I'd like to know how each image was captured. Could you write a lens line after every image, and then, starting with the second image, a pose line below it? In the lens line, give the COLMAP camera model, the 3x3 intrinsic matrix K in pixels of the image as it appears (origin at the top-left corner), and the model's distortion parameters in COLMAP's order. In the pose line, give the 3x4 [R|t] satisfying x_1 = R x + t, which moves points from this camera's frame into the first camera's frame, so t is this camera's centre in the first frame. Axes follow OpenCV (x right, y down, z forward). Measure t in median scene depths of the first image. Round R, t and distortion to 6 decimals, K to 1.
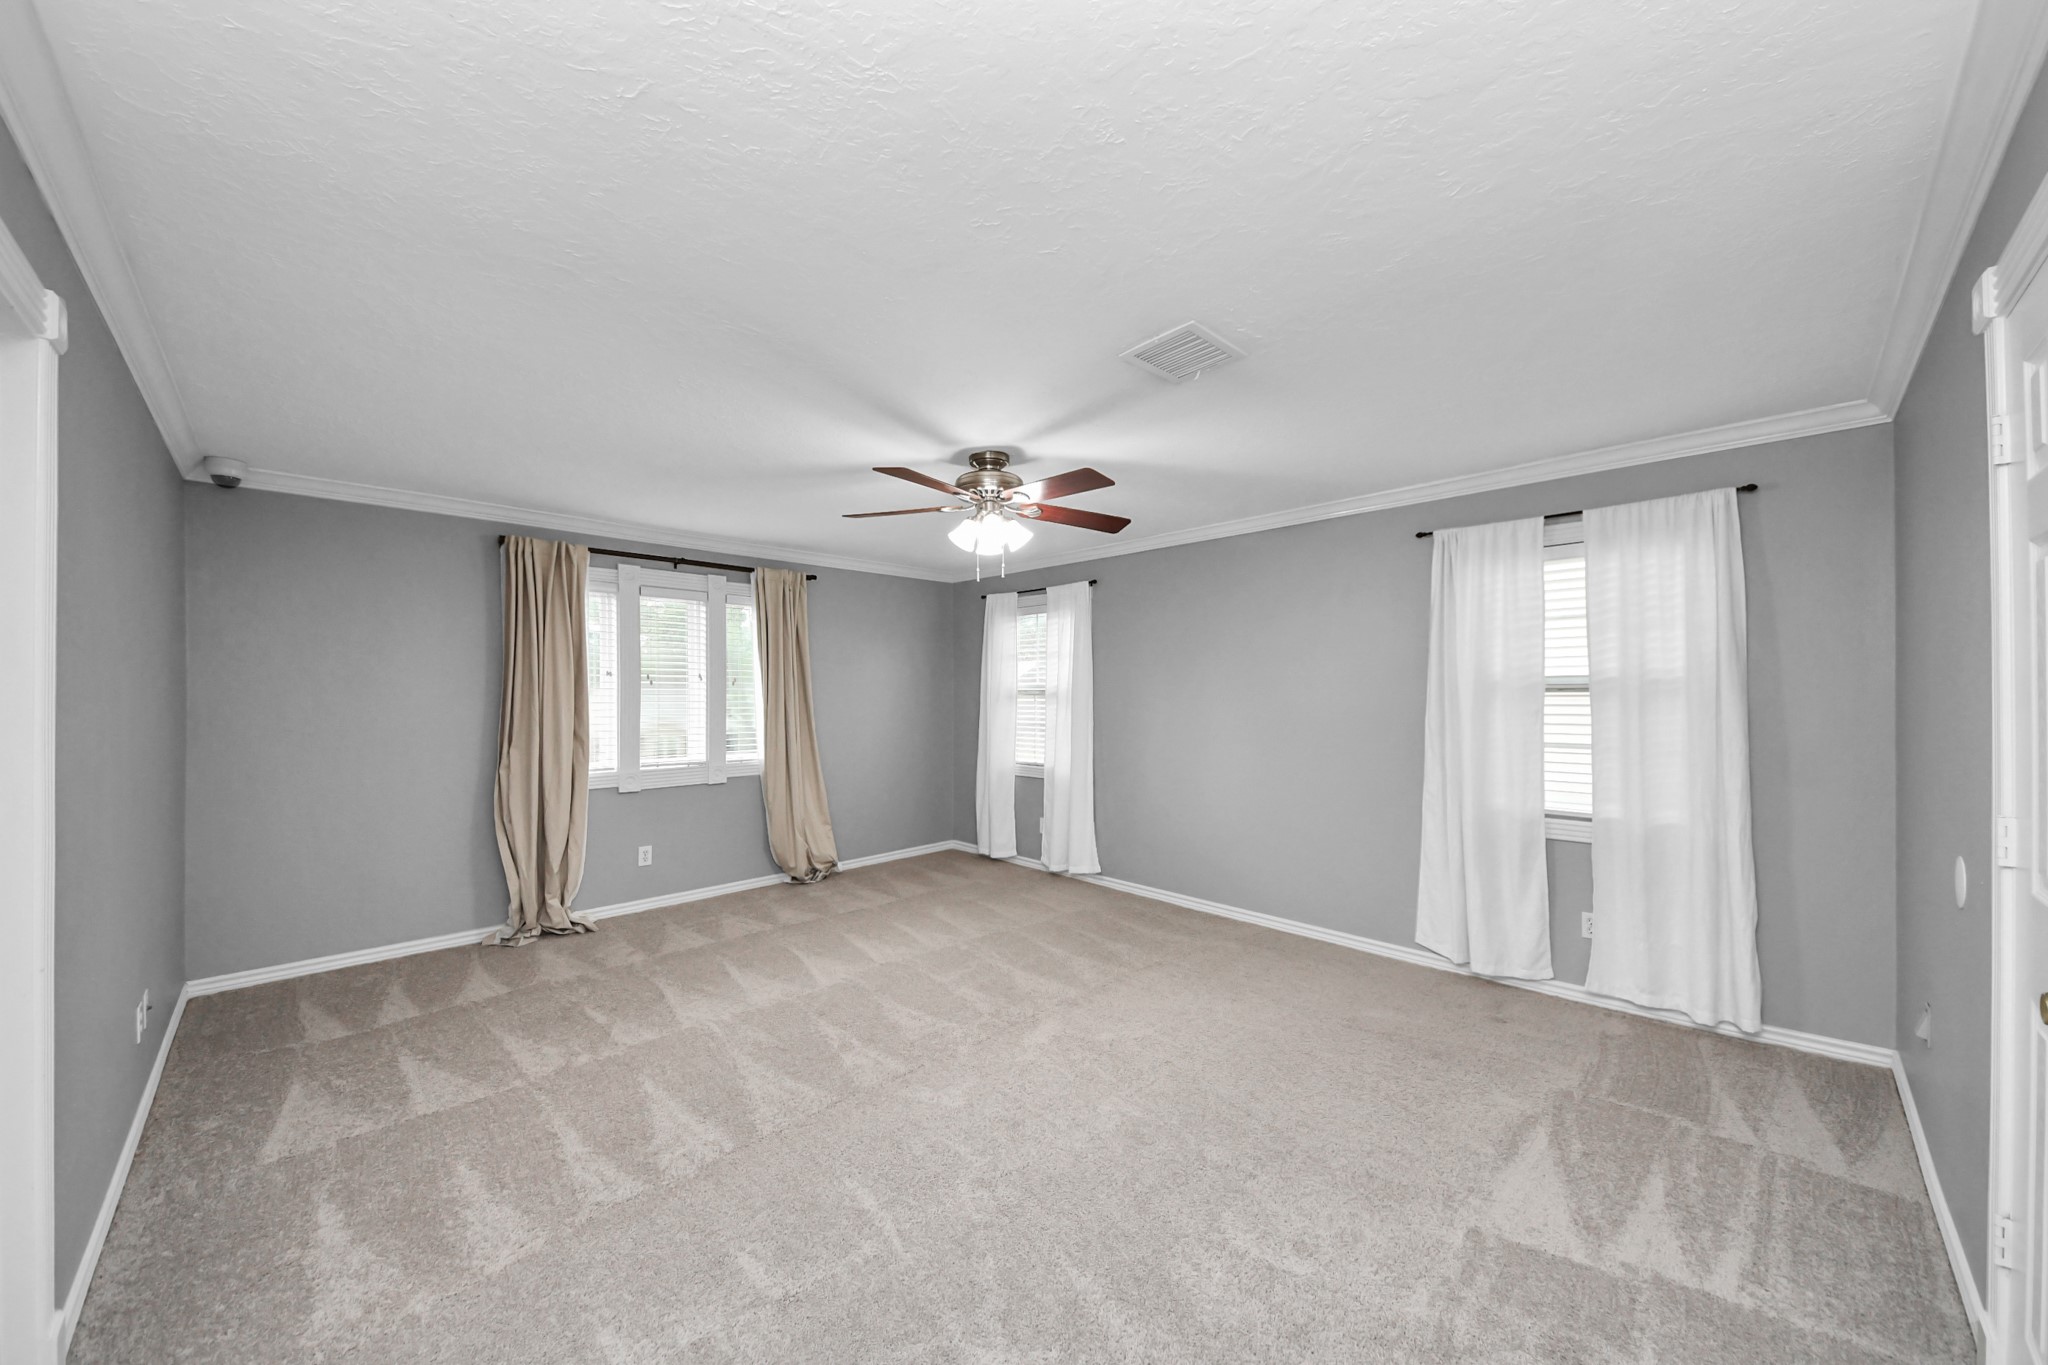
lens RADIAL K [[725.5, 0, 1009.8], [0, 725.5, 677.3], [0, 0, 1]] dist [-0.012868, -0.005085]
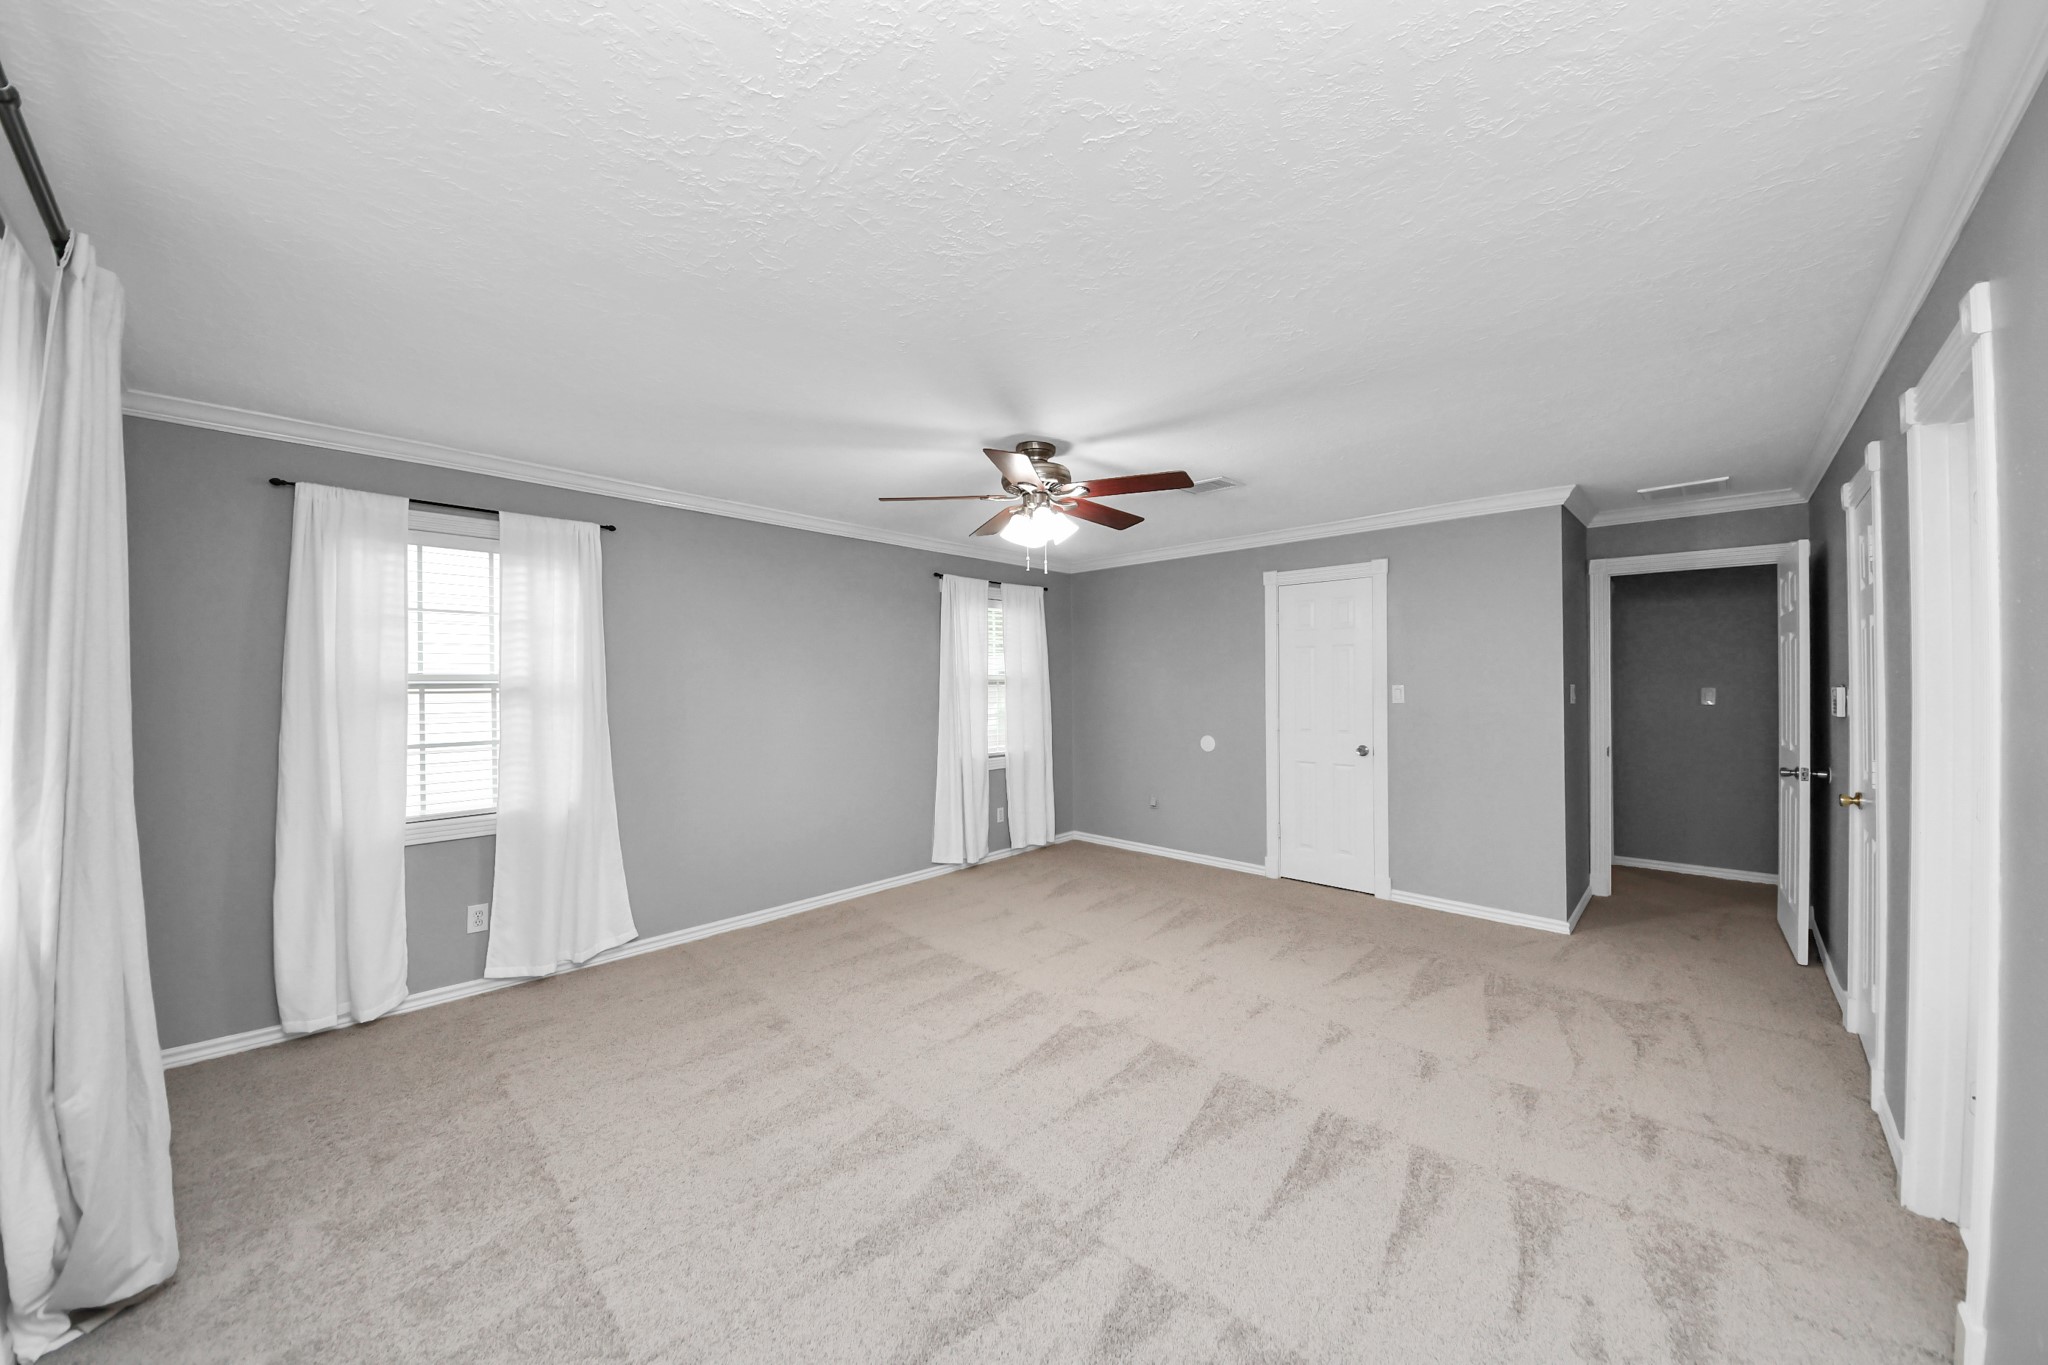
lens RADIAL K [[736.7, 0, 1028.4], [0, 736.7, 686.2], [0, 0, 1]] dist [0.001000, -0.000114]
pose [[-0.075052, -0.002106, 0.997177, -0.872399], [-0.011897, 0.999928, 0.001217, 0.018017], [-0.997109, -0.011772, -0.075072, 0.910233]]
